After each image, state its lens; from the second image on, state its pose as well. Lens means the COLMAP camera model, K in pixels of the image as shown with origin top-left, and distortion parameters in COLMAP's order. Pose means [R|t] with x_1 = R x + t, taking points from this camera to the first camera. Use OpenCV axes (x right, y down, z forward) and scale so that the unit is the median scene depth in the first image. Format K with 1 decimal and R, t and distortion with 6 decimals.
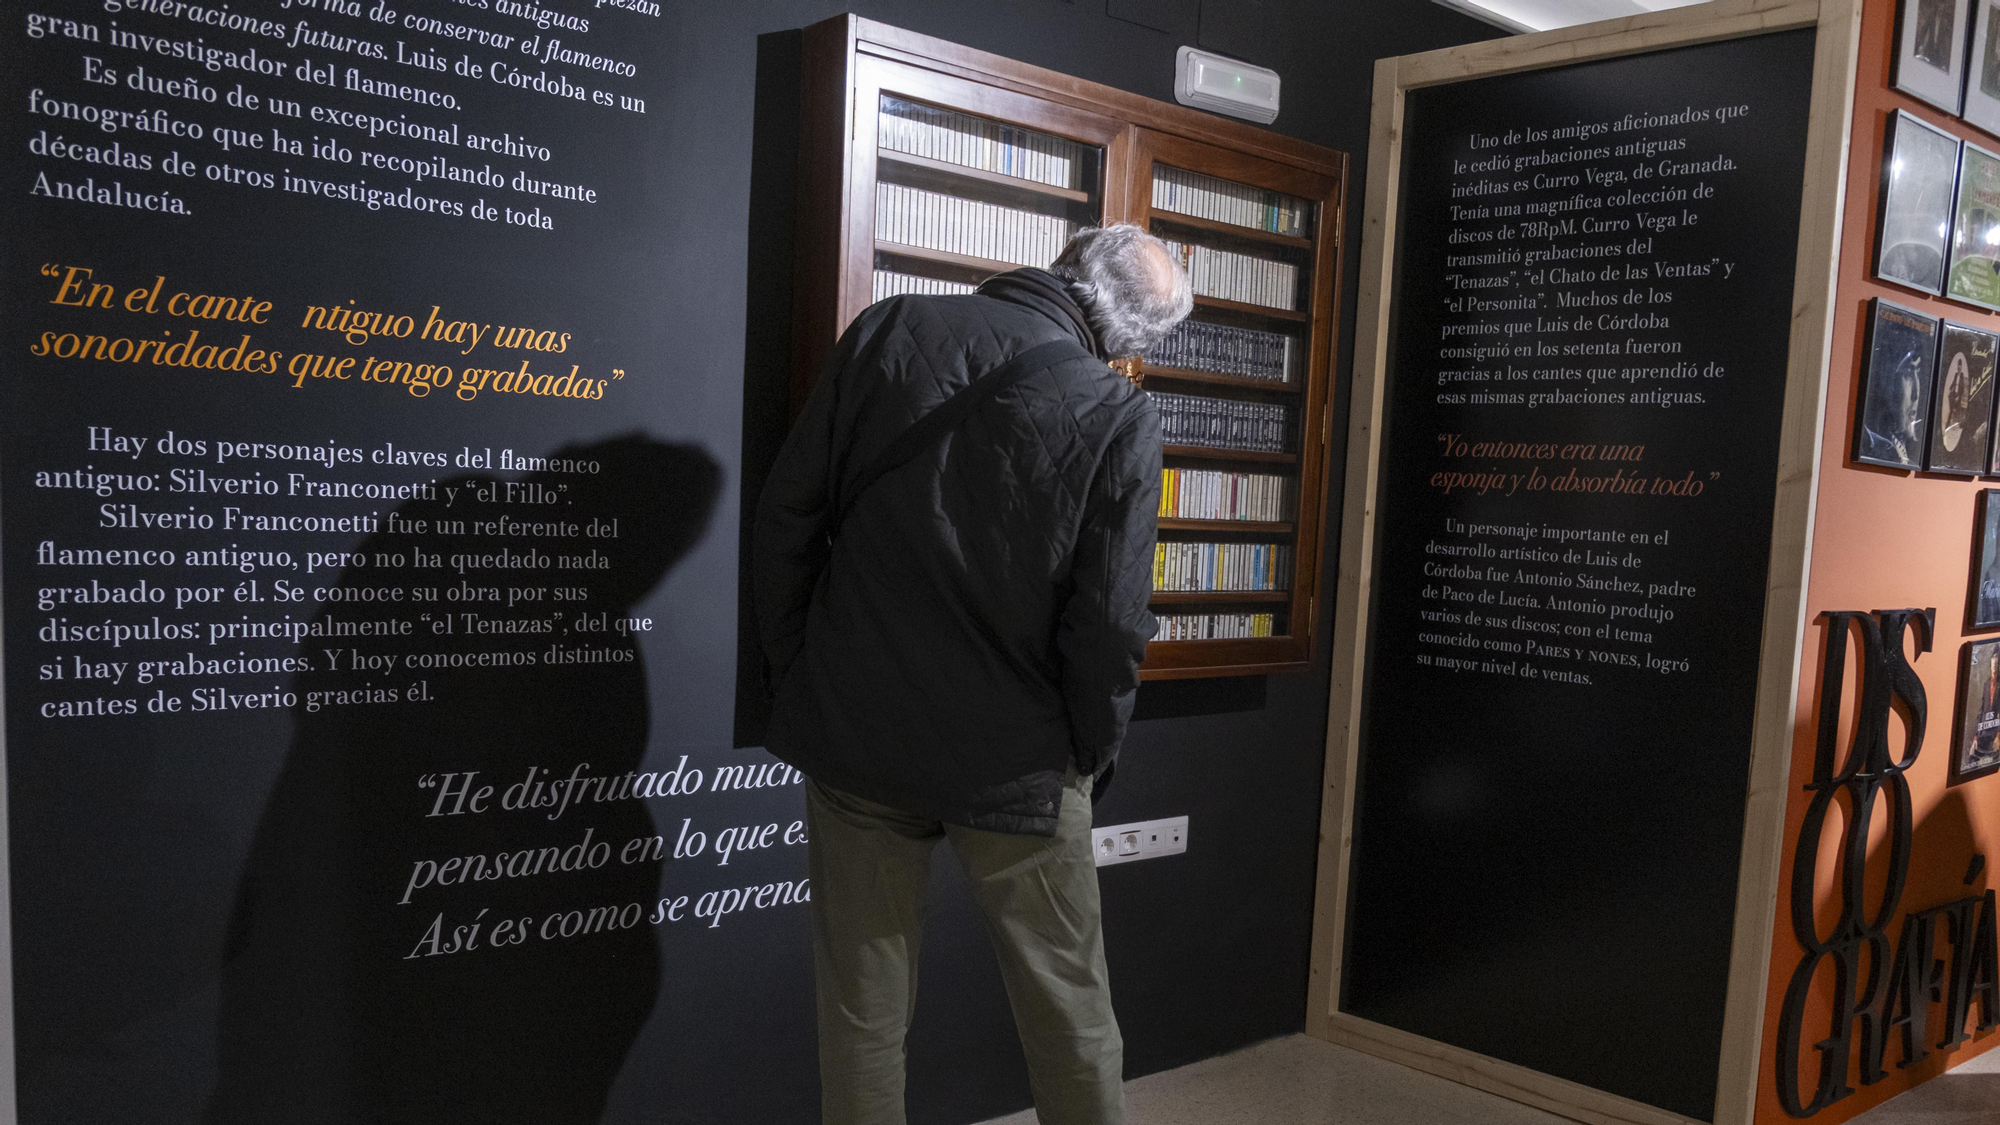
lens RADIAL K [[1674.7, 0, 960.5], [0, 1674.7, 637.9], [0, 0, 1]] dist [-0.000230, 0.010383]
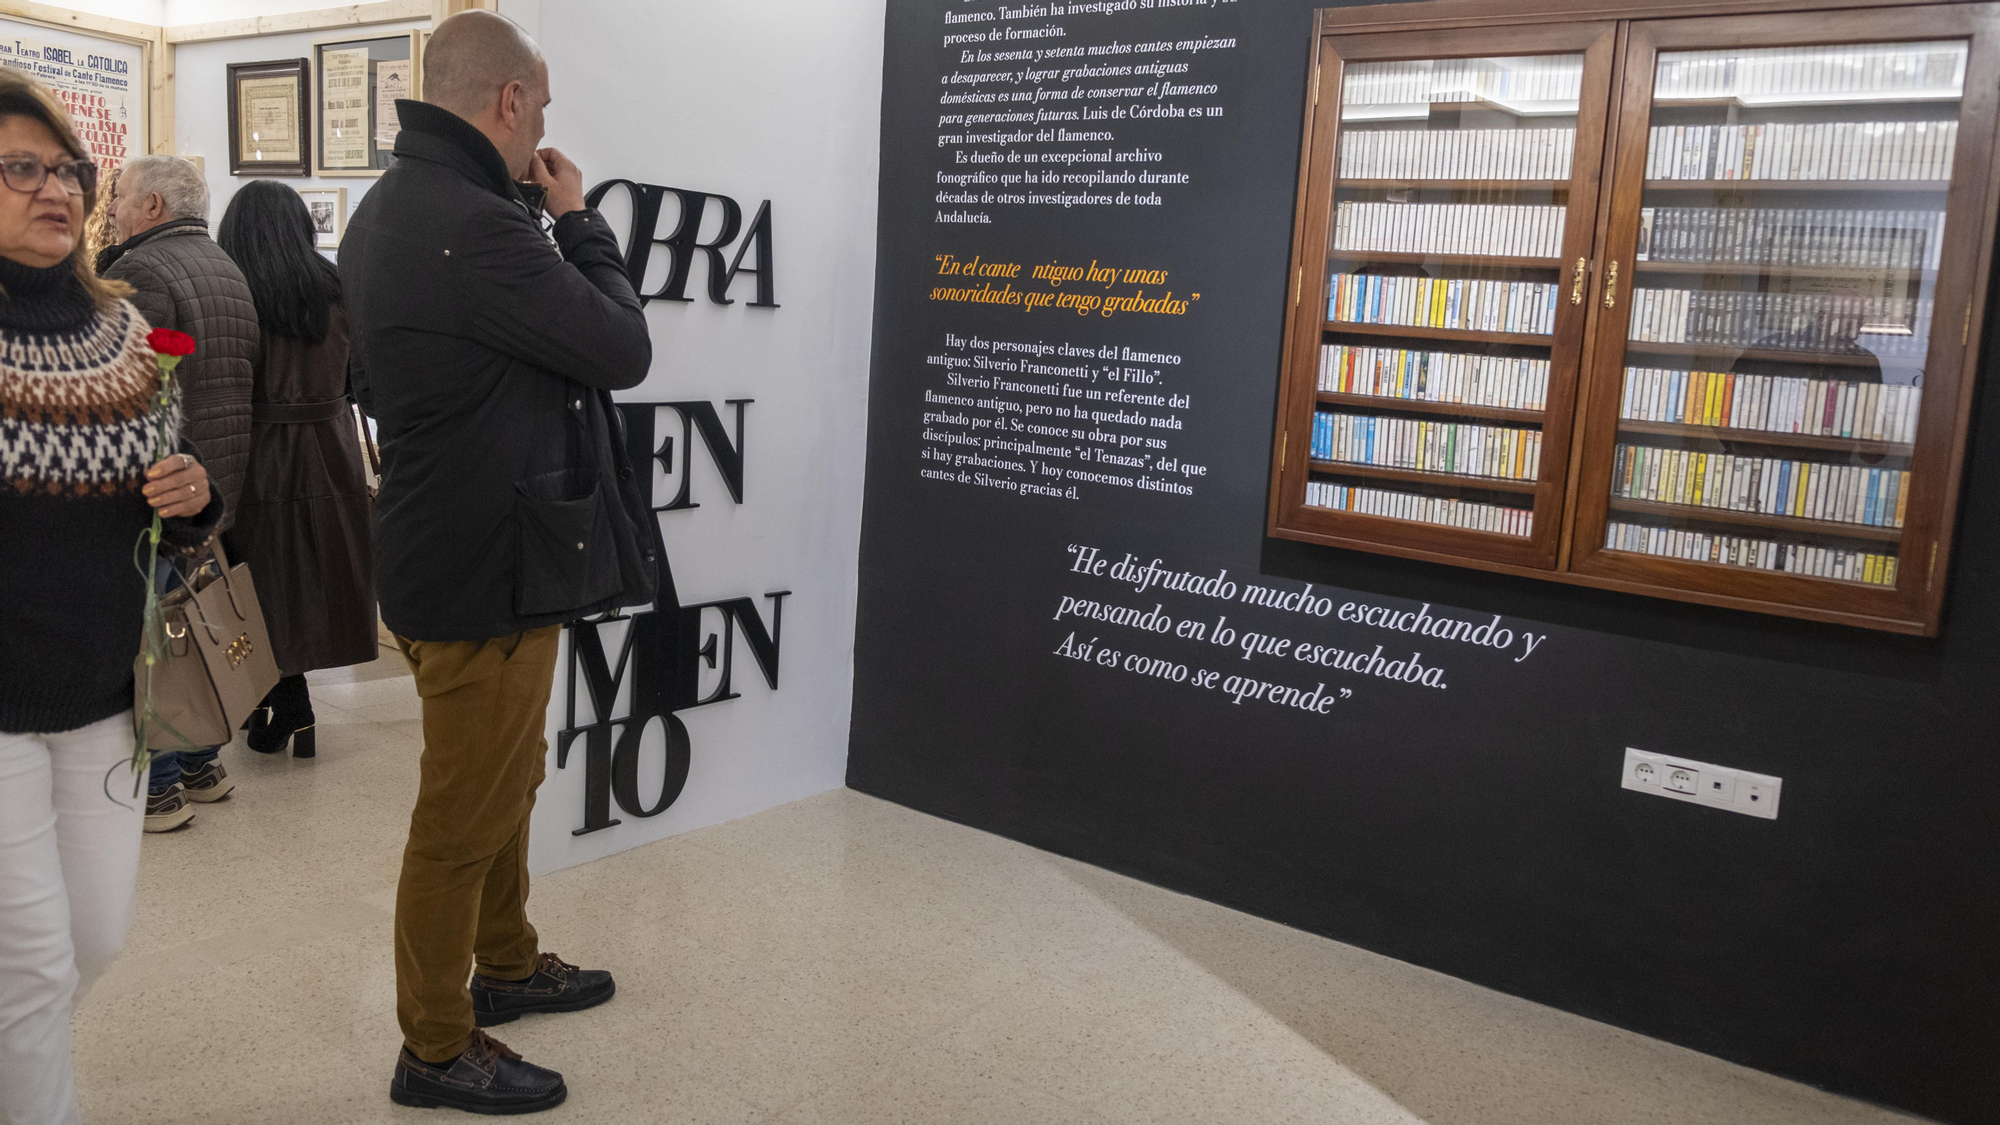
lens RADIAL K [[1674.7, 0, 1000.5], [0, 1674.7, 559.6], [0, 0, 1]] dist [-0.000230, 0.010383]
pose [[0.193568, 0.092299, -0.976735, 1.309173], [-0.155434, 0.985876, 0.062359, 0.004771], [0.968696, 0.139748, 0.205181, 0.610580]]
